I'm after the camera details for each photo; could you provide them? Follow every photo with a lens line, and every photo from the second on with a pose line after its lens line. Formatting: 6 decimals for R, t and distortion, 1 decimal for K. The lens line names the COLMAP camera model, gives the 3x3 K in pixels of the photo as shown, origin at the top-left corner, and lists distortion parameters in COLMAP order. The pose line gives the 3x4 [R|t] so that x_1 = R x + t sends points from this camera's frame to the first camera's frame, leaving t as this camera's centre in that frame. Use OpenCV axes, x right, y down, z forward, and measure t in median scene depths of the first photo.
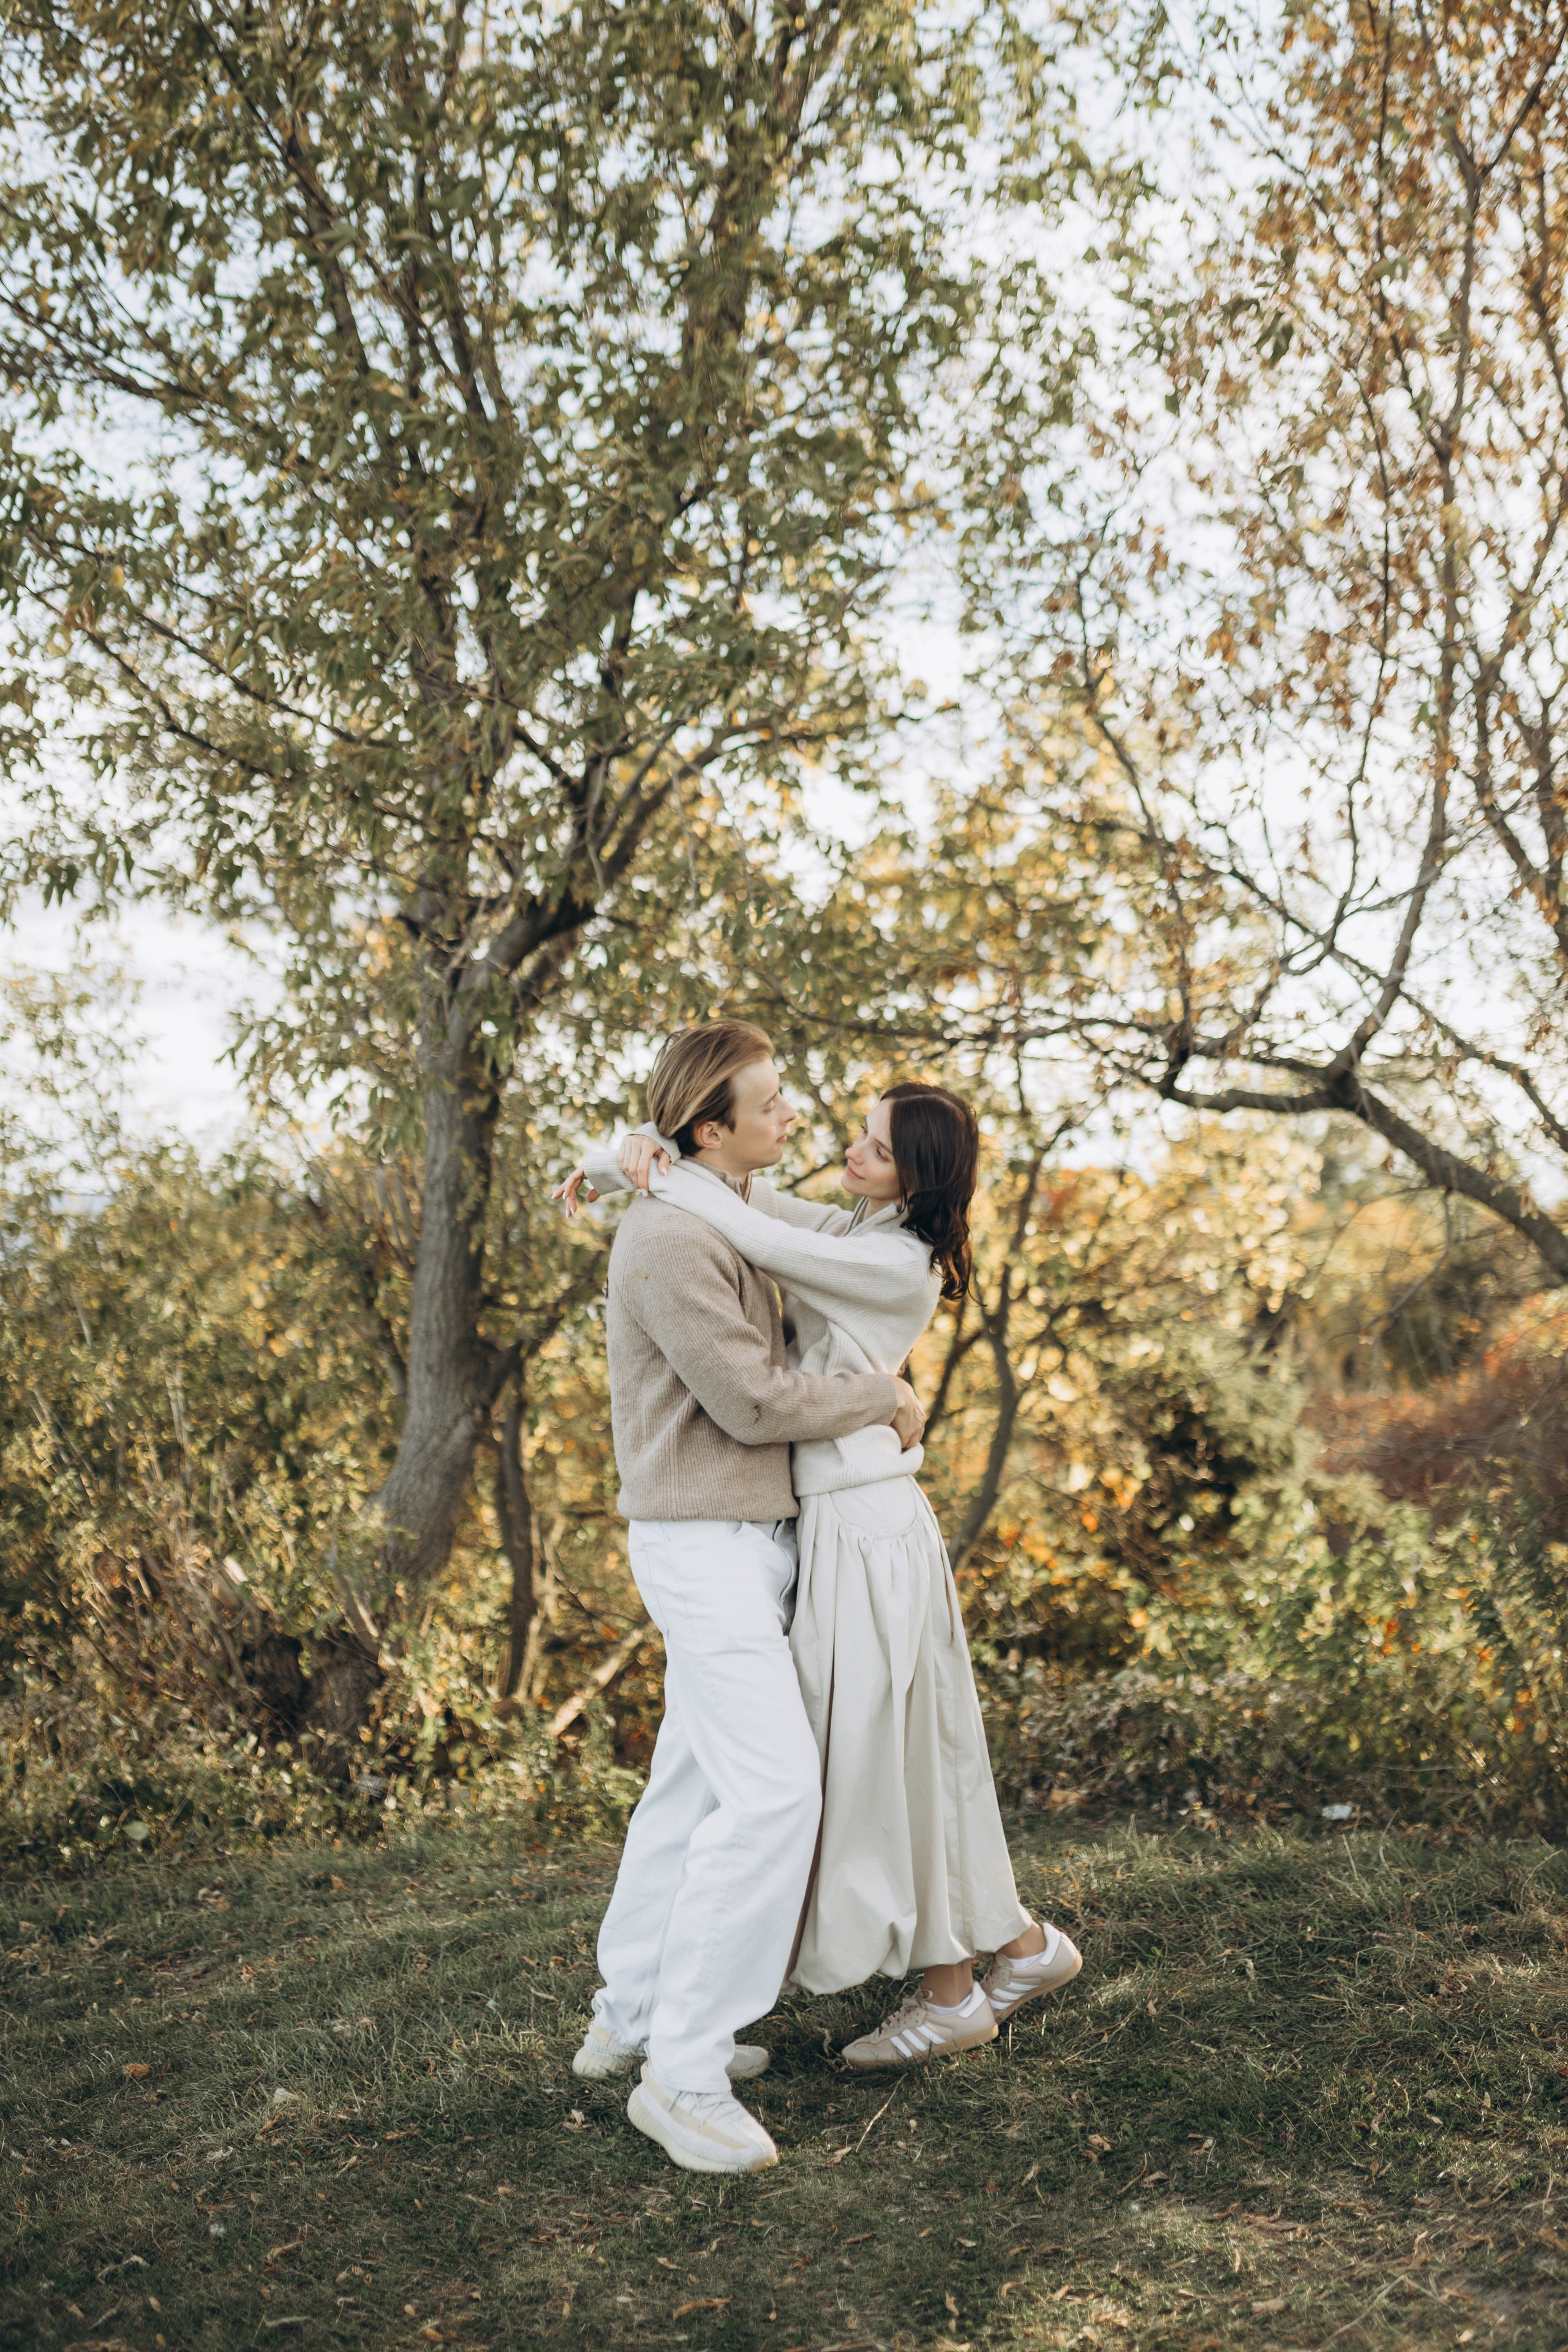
lens RADIAL K [[2230.1, 0, 796.5], [0, 2230.1, 1159.8], [0, 0, 1]] dist [0.008448, 0.000000]
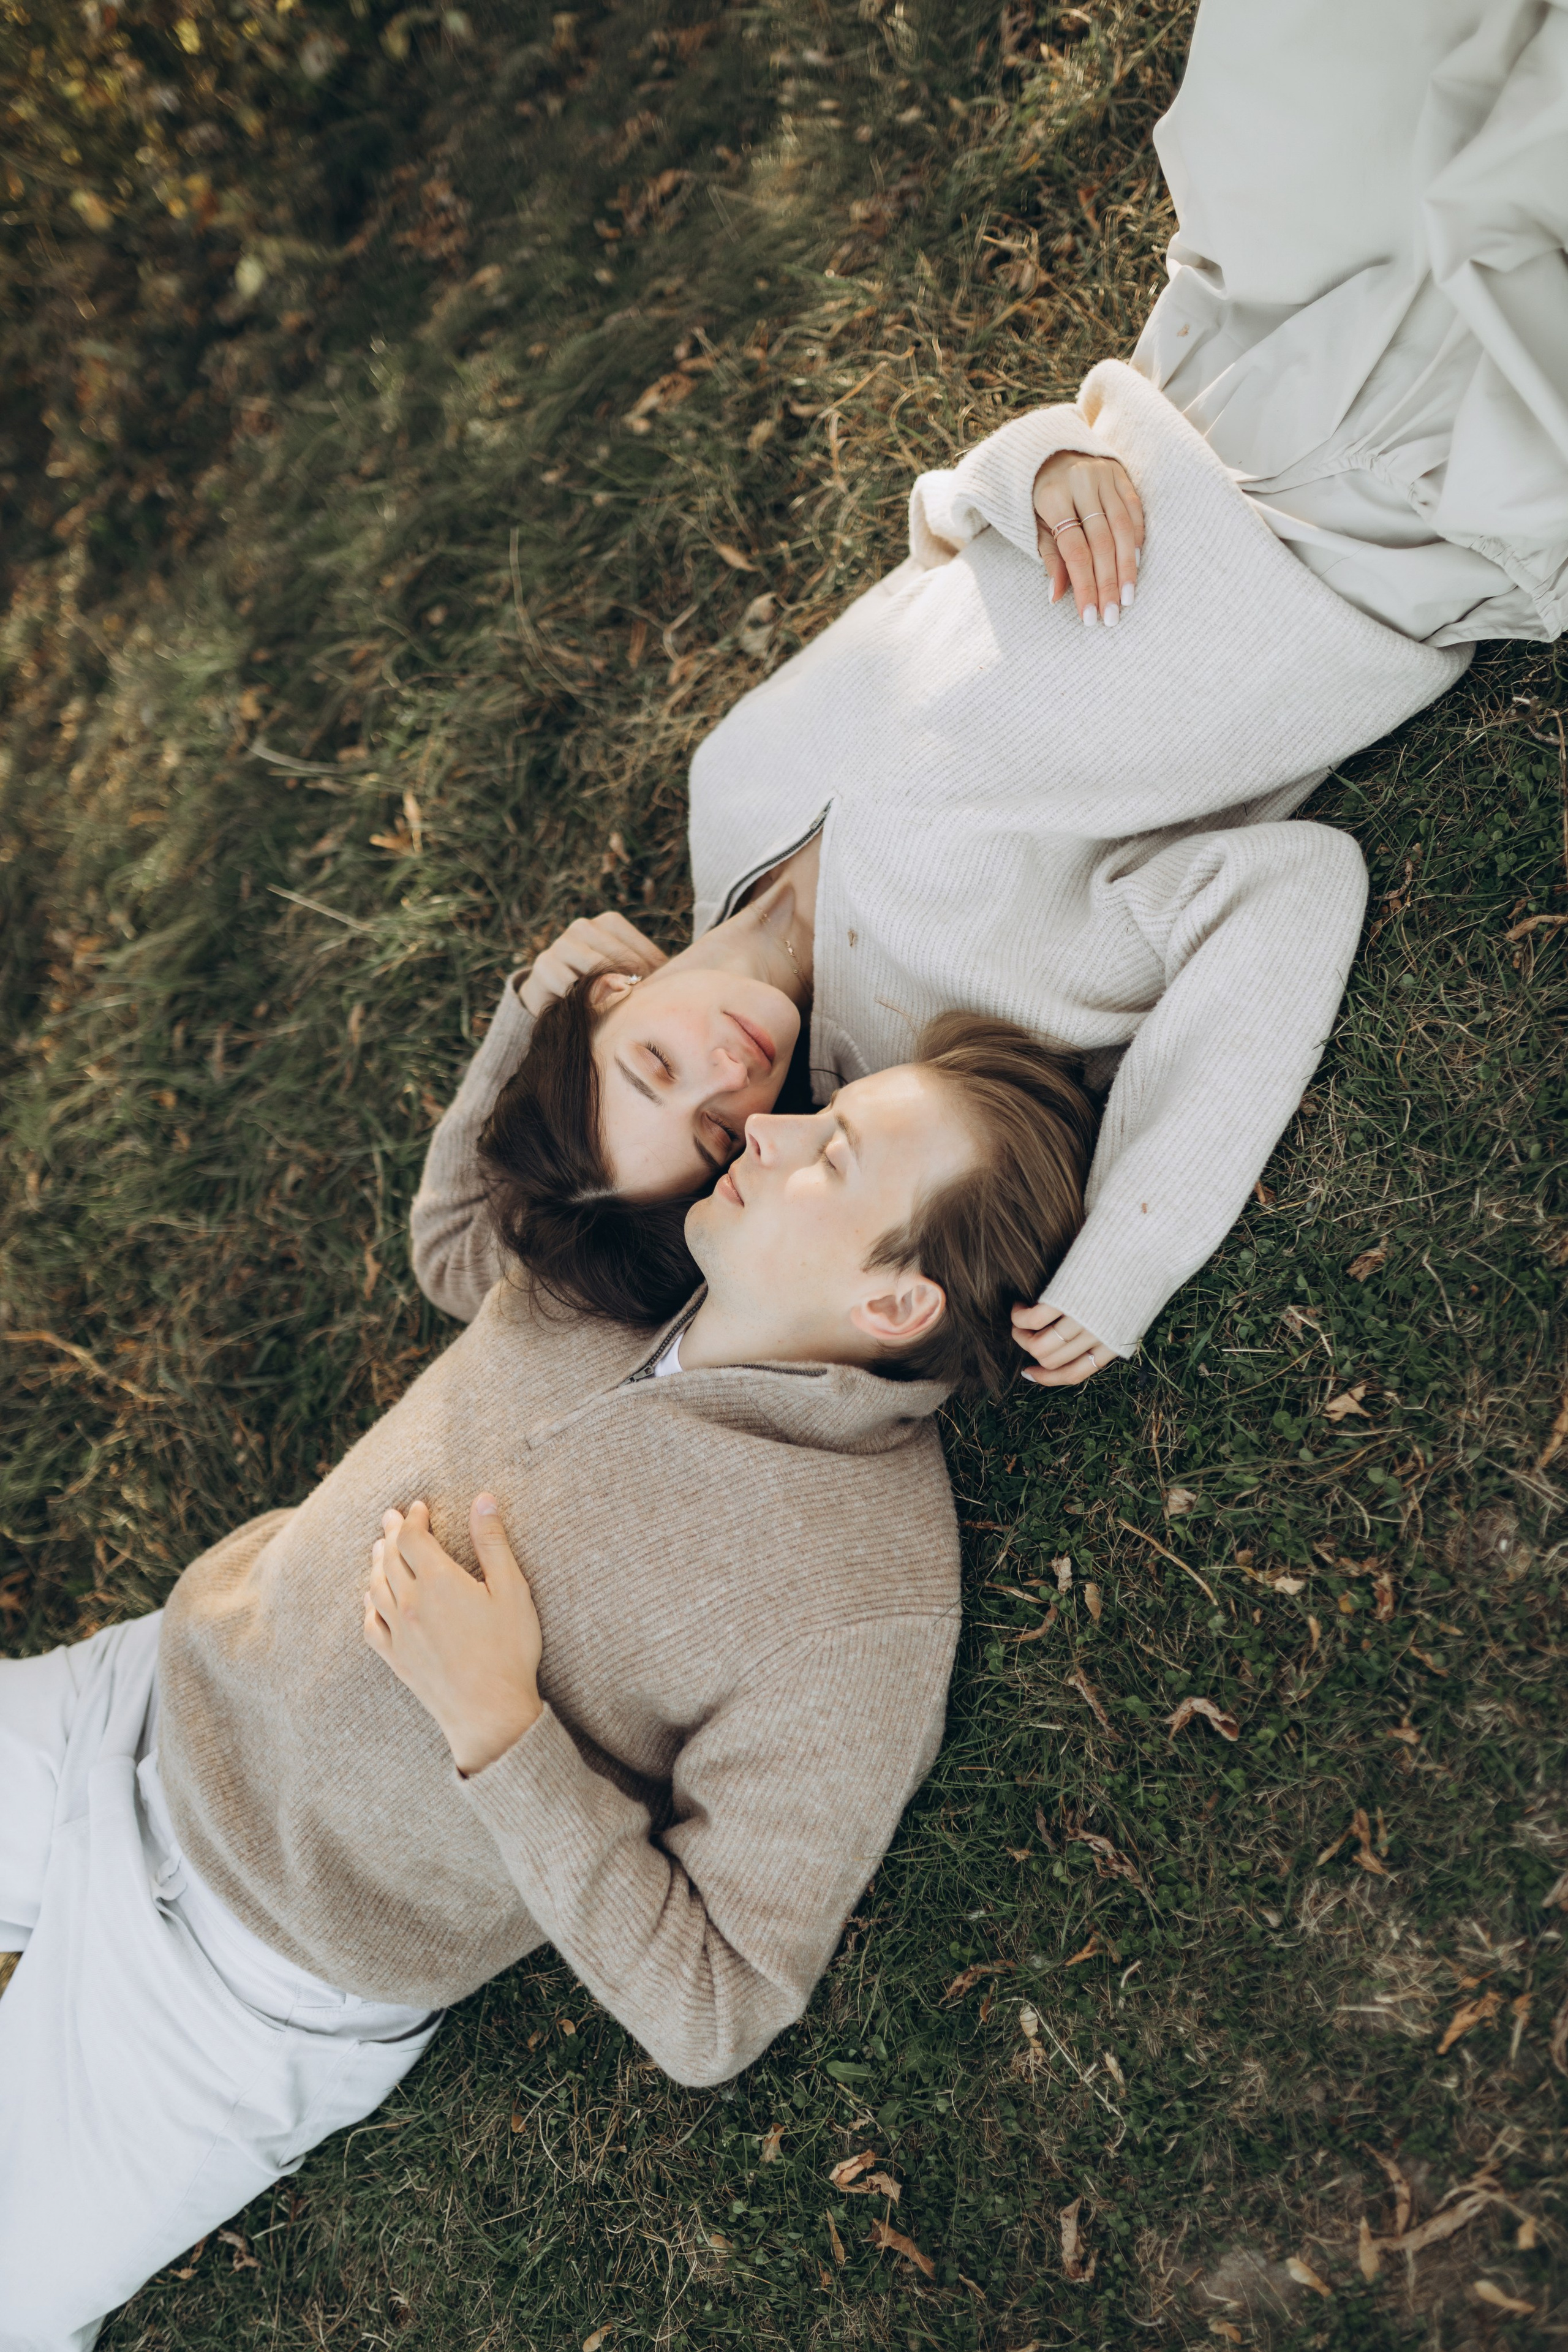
lens RADIAL K [[2230.1, 0, 813.4], [0, 2230.1, 1182.8], [0, 0, 1]] dist [0.008448, 0.000000]
pose [[0.467580, -0.877843, 0.103729, 0.092110], [0.528225, 0.371574, 0.763486, 0.010052], [-0.708764, -0.302199, 0.637439, 0.282031]]
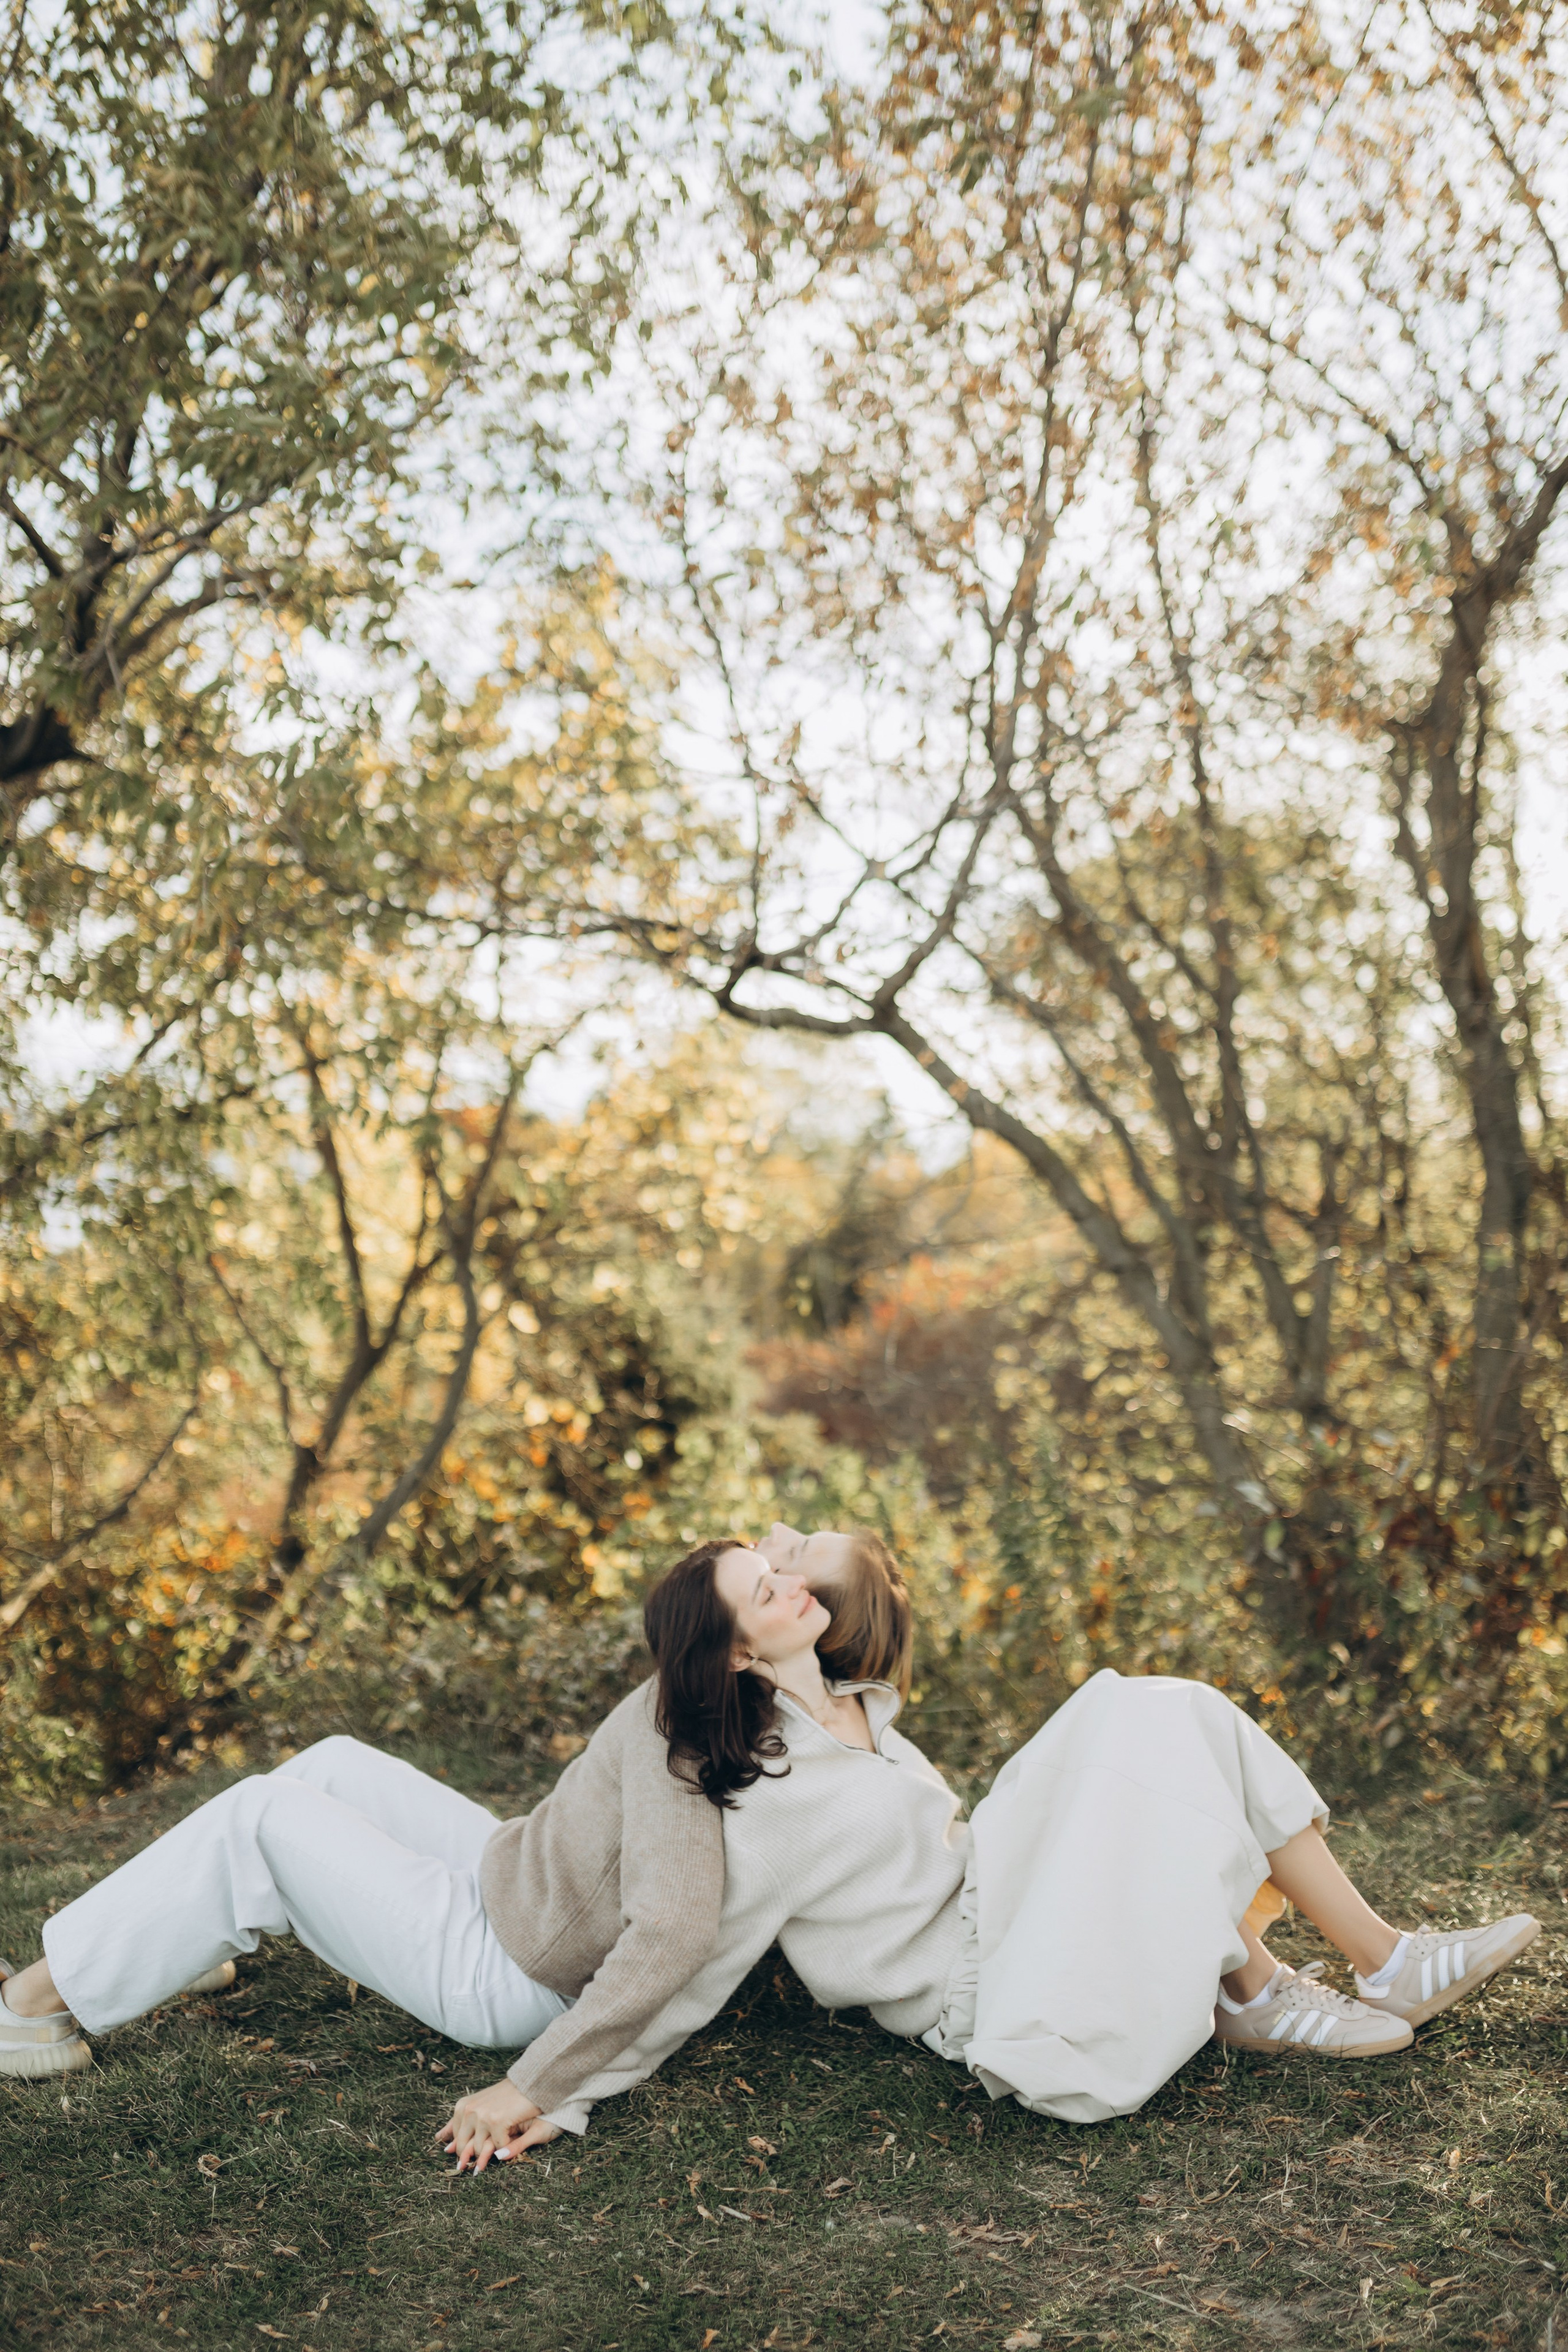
lens RADIAL K [[2230.1, 0, 795.0], [0, 2230.1, 1170.6], [0, 0, 1]] dist [0.008448, 0.000000]
pose [[0.962788, 0.057842, 0.263995, -0.037410], [-0.065912, 0.997587, 0.021806, 0.014497], [-0.262097, -0.038395, 0.964277, 0.061043]]
